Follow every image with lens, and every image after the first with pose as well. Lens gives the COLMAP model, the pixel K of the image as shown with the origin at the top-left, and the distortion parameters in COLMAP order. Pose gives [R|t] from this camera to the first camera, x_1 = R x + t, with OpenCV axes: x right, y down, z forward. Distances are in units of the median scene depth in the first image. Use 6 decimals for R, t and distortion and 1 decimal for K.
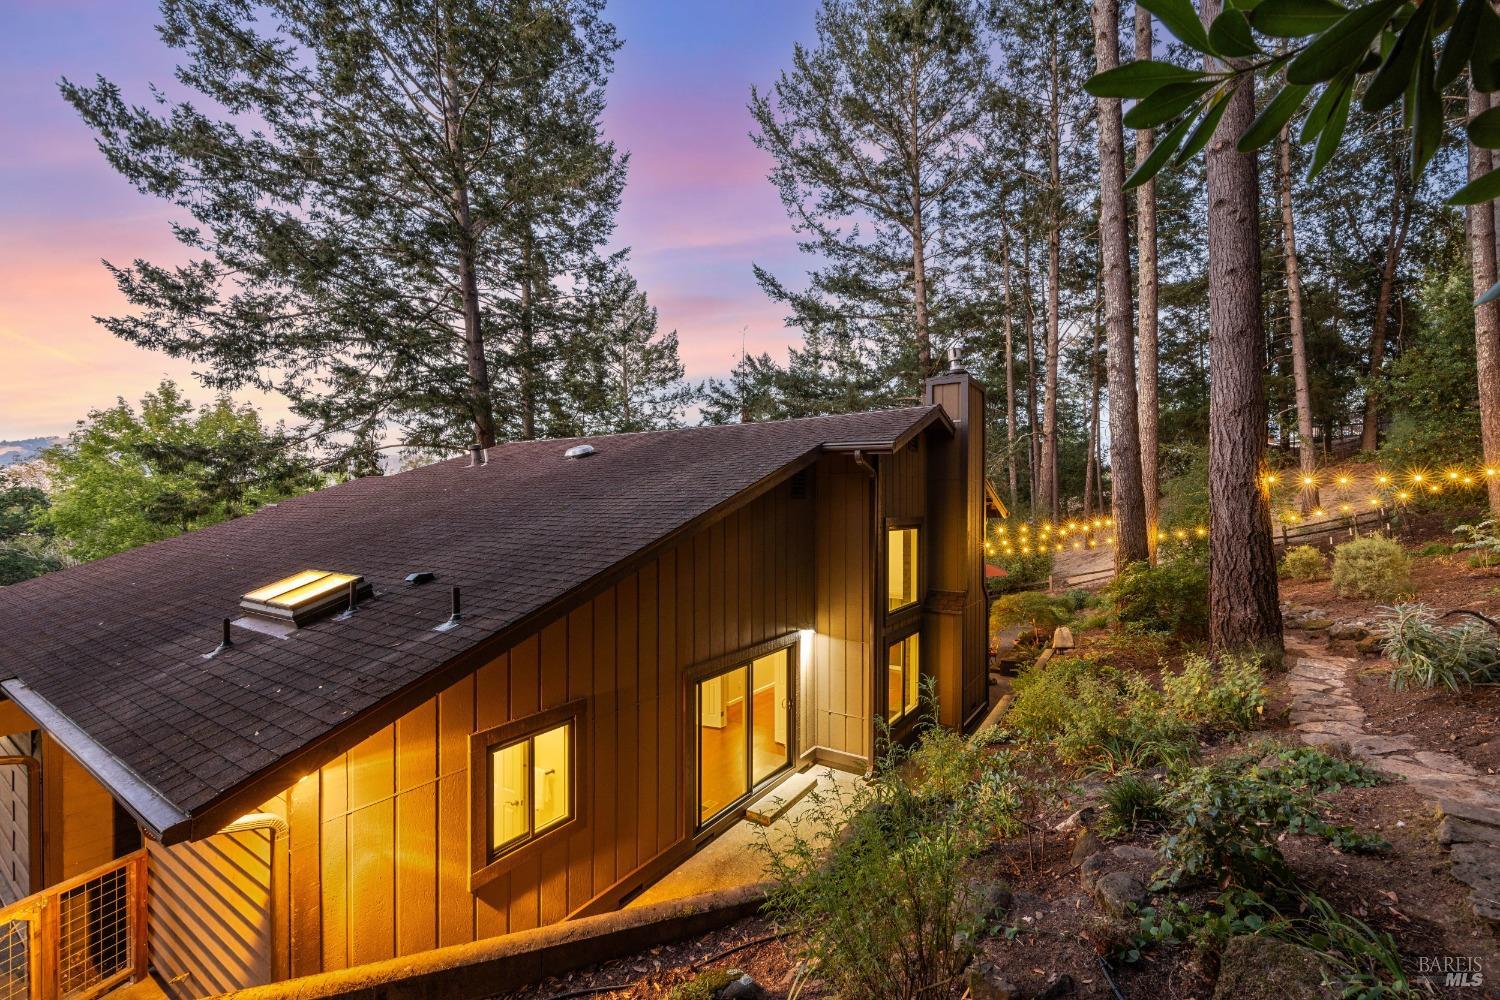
lens RADIAL K [[628.9, 0, 752.0], [0, 628.9, 503.4], [0, 0, 1]] dist [0.003634, 0.000156]
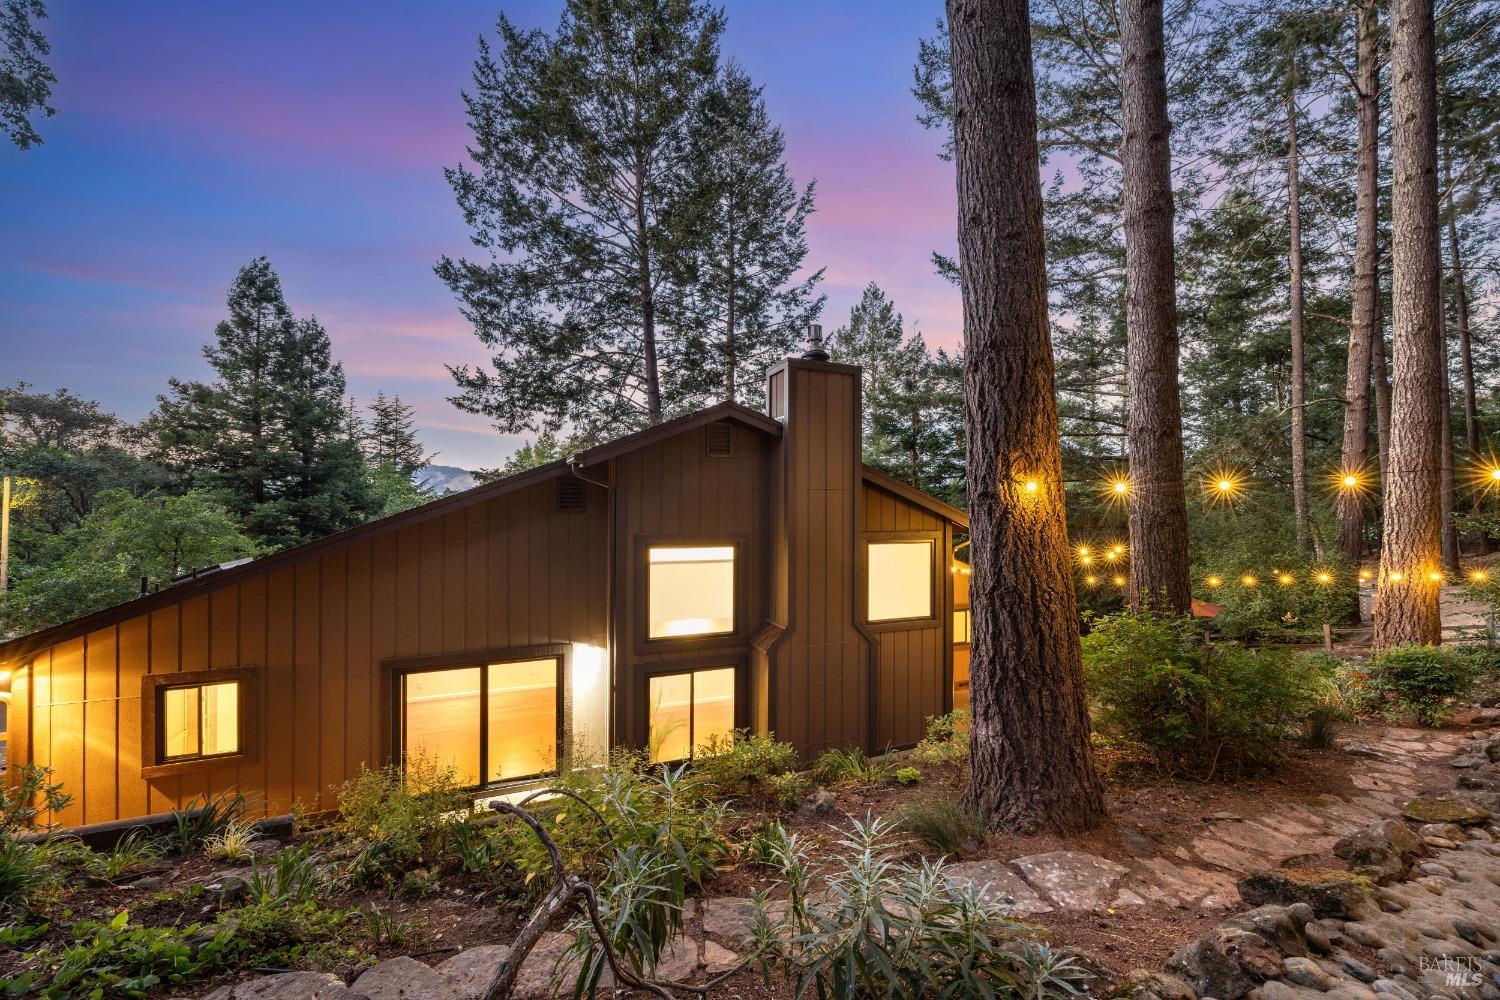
lens RADIAL K [[572.9, 0, 750.7], [0, 572.9, 501.4], [0, 0, 1]] dist [0.000551, -0.000432]
pose [[0.793698, -0.002087, -0.608308, 0.362607], [0.000639, 0.999996, -0.002597, -0.009583], [0.608311, 0.001673, 0.793697, 0.188575]]
